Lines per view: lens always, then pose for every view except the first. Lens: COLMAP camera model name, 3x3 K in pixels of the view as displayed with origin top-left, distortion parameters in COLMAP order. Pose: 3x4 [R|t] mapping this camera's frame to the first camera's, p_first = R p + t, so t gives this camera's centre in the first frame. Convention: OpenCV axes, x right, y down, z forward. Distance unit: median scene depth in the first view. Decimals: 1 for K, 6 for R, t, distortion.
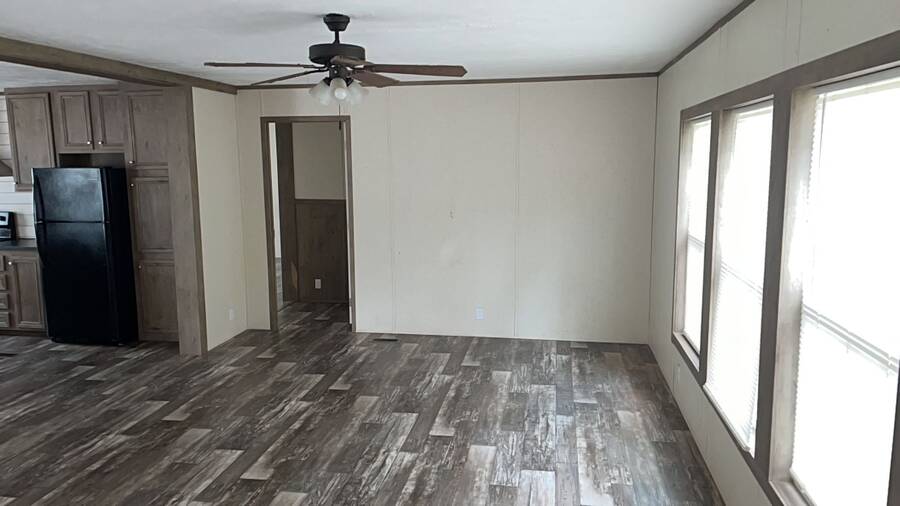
lens RADIAL K [[645.4, 0, 447.0], [0, 645.4, 245.5], [0, 0, 1]] dist [0.067551, -0.075828]
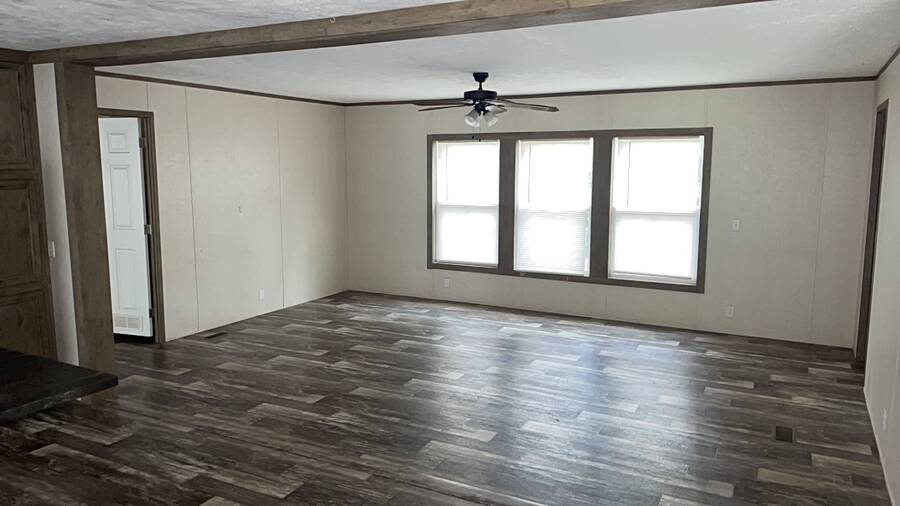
lens RADIAL K [[645.4, 0, 451.7], [0, 645.4, 248.2], [0, 0, 1]] dist [0.067551, -0.075828]
pose [[0.315820, -0.116674, 0.941618, -1.001631], [0.124857, 0.988891, 0.080655, -0.029357], [-0.940568, 0.092095, 0.326879, 0.318015]]
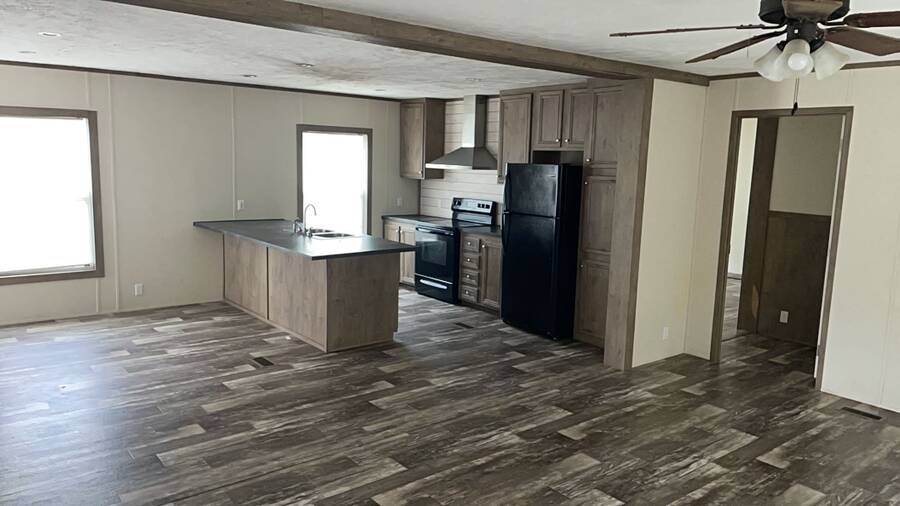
lens RADIAL K [[645.4, 0, 449.8], [0, 645.4, 247.9], [0, 0, 1]] dist [0.067551, -0.075828]
pose [[0.744348, 0.123995, -0.656179, 0.021717], [-0.125960, 0.991042, 0.044387, -0.013537], [0.655805, 0.049613, 0.753298, 0.136540]]
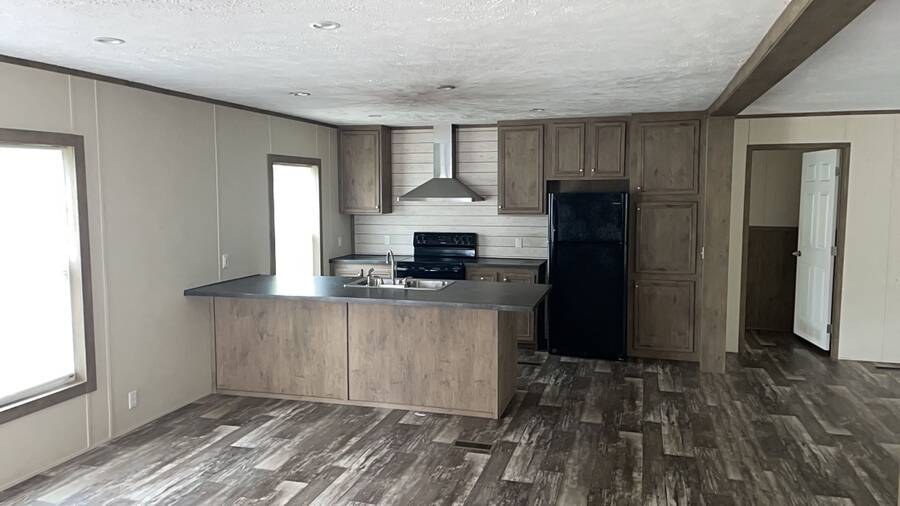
lens RADIAL K [[645.4, 0, 448.5], [0, 645.4, 246.8], [0, 0, 1]] dist [0.067551, -0.075828]
pose [[0.991897, 0.020396, -0.125398, -0.687492], [-0.026085, 0.998695, -0.043898, 0.024250], [0.124339, 0.046813, 0.991135, -0.090227]]
